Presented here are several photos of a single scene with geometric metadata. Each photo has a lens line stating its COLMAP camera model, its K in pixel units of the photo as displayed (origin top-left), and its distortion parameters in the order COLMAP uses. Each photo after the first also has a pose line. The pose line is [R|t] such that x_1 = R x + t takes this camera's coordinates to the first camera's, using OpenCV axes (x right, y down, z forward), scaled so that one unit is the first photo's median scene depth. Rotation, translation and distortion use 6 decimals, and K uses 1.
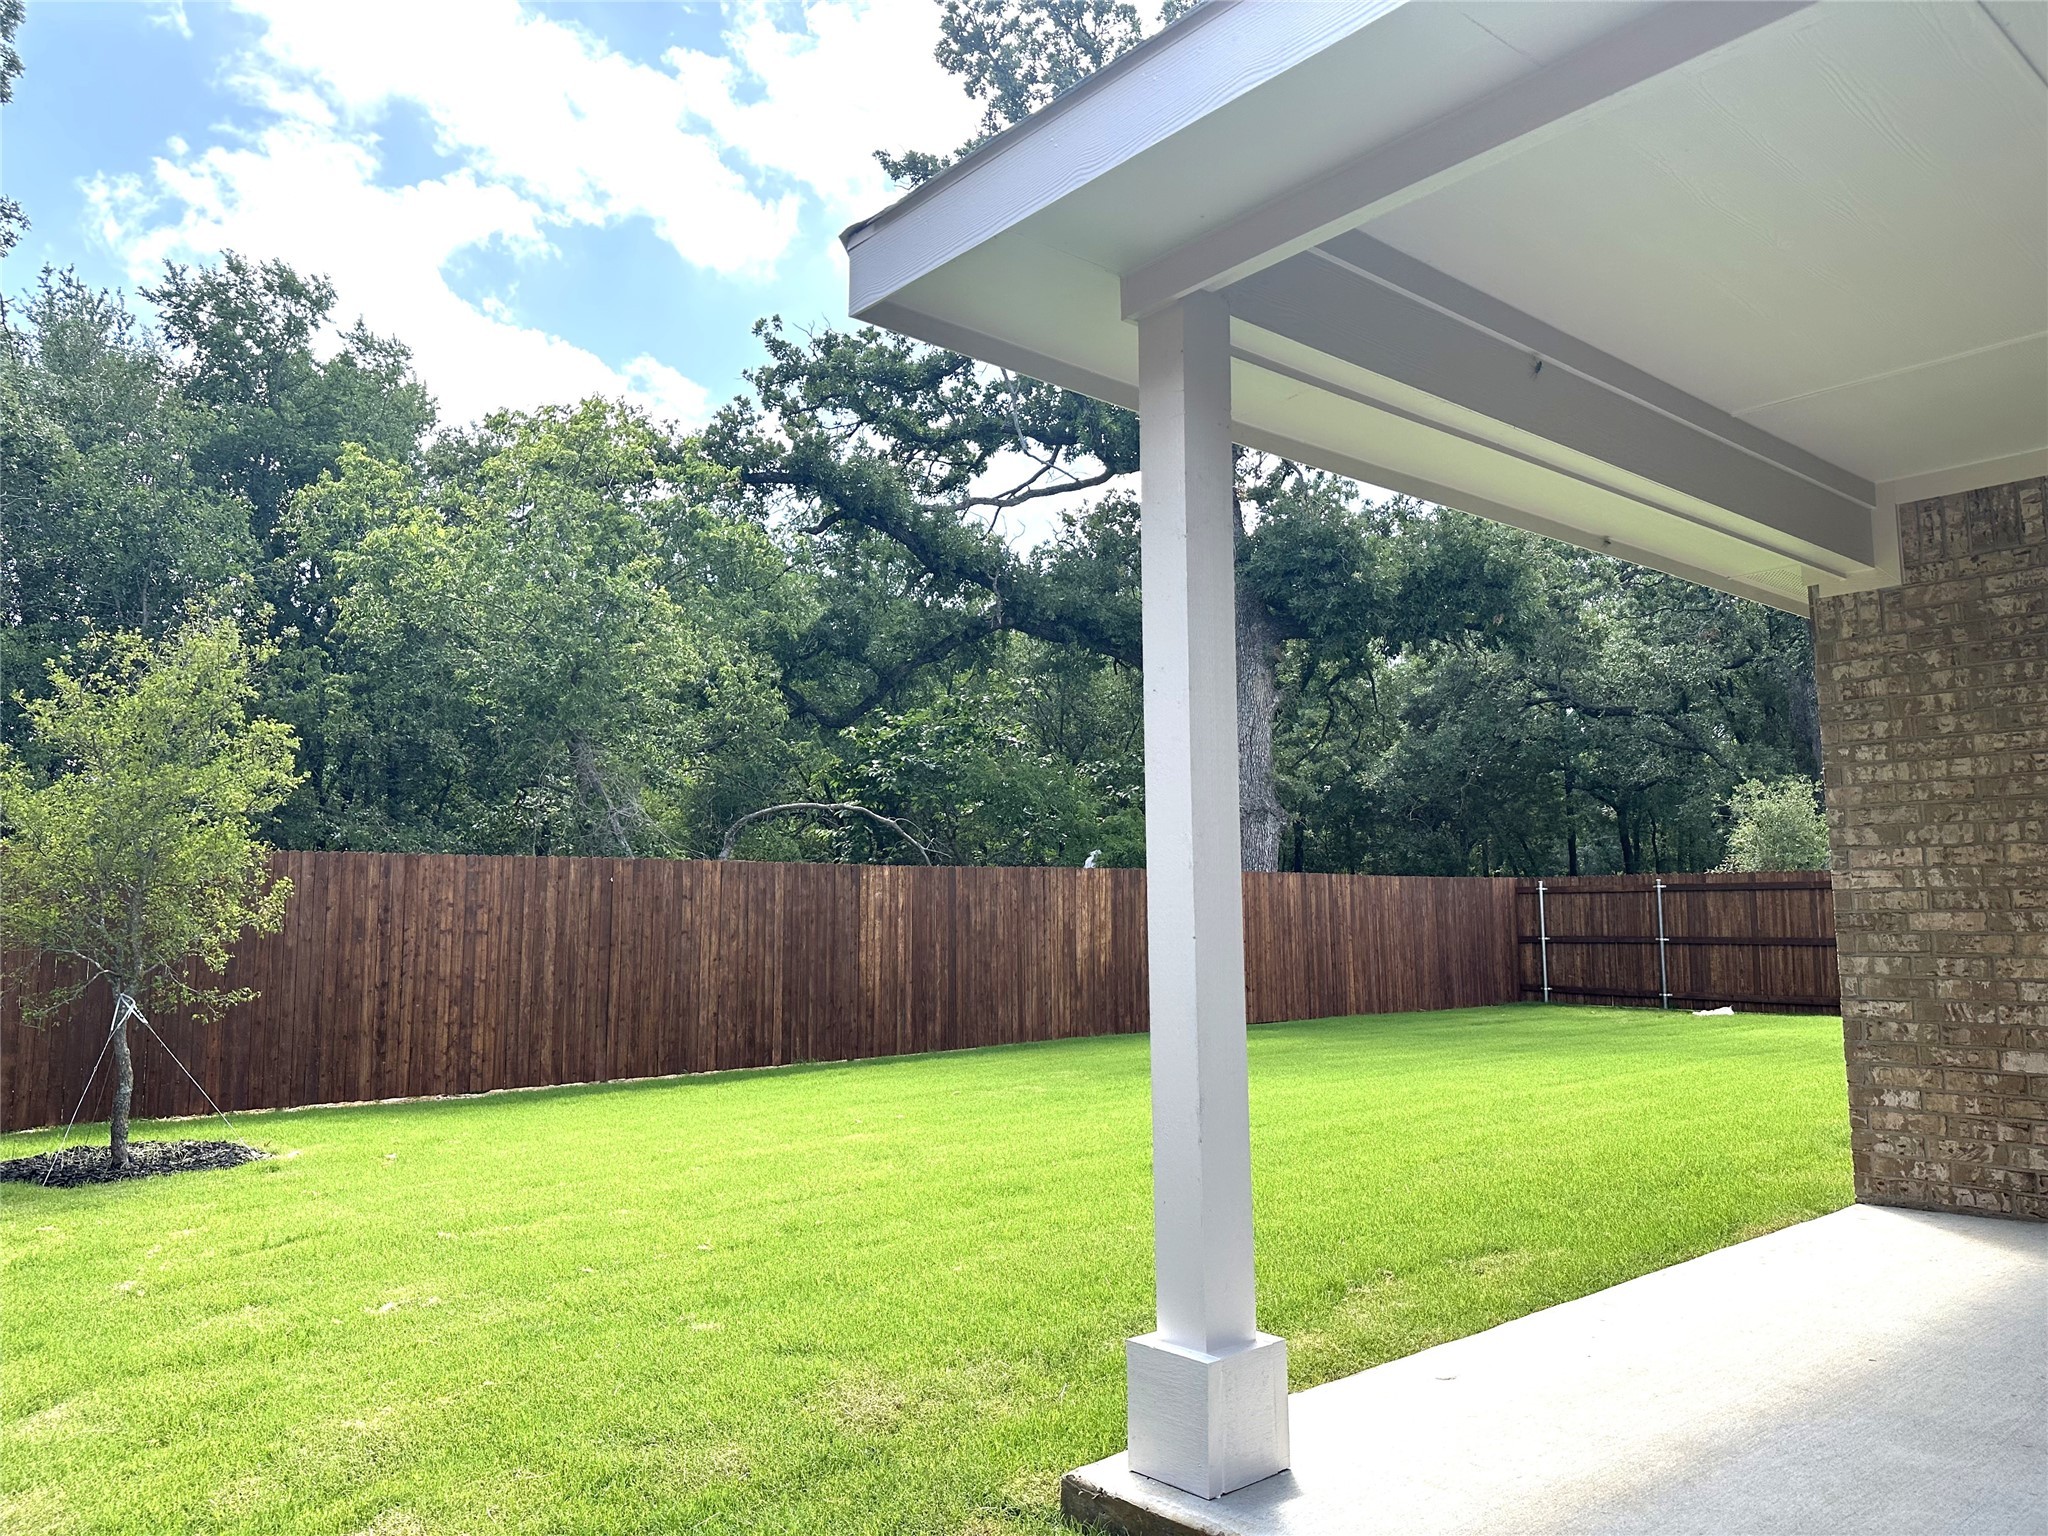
lens RADIAL K [[1434.5, 0, 1024.0], [0, 1434.5, 768.0], [0, 0, 1]] dist [0.115988, -0.135471]
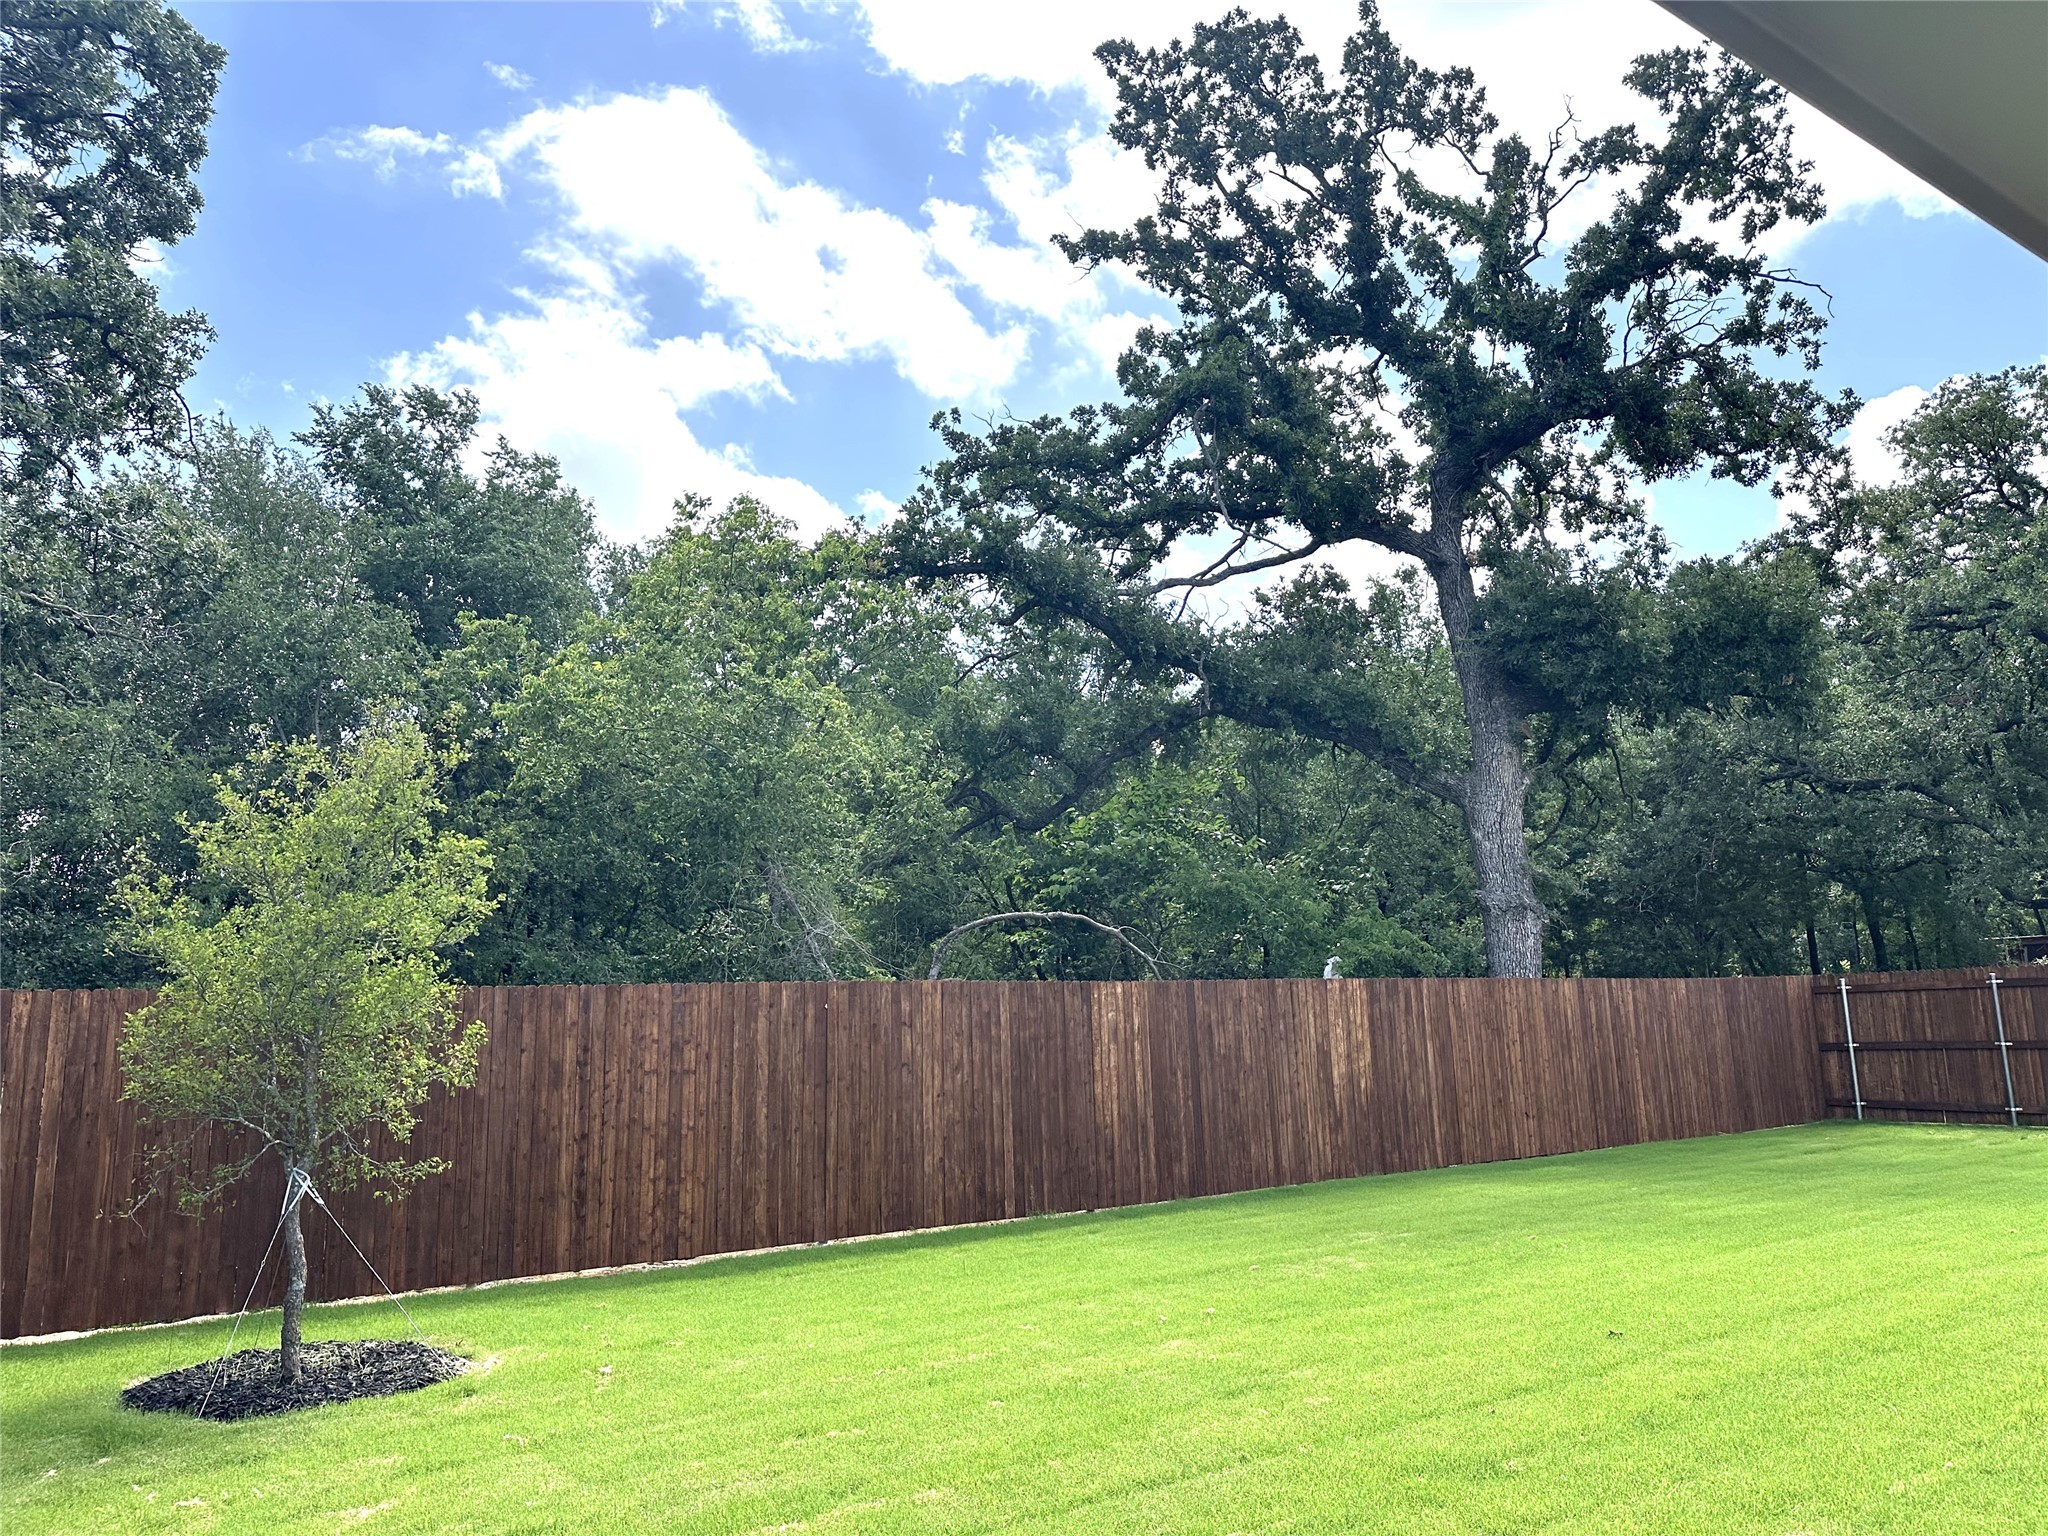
lens RADIAL K [[1406.2, 0, 993.0], [0, 1406.2, 780.8], [0, 0, 1]] dist [0.114383, -0.167207]
pose [[0.991681, -0.038560, -0.122806, -0.045906], [0.030815, 0.997451, -0.064355, -0.001128], [0.124975, 0.060035, 0.990342, 0.095495]]
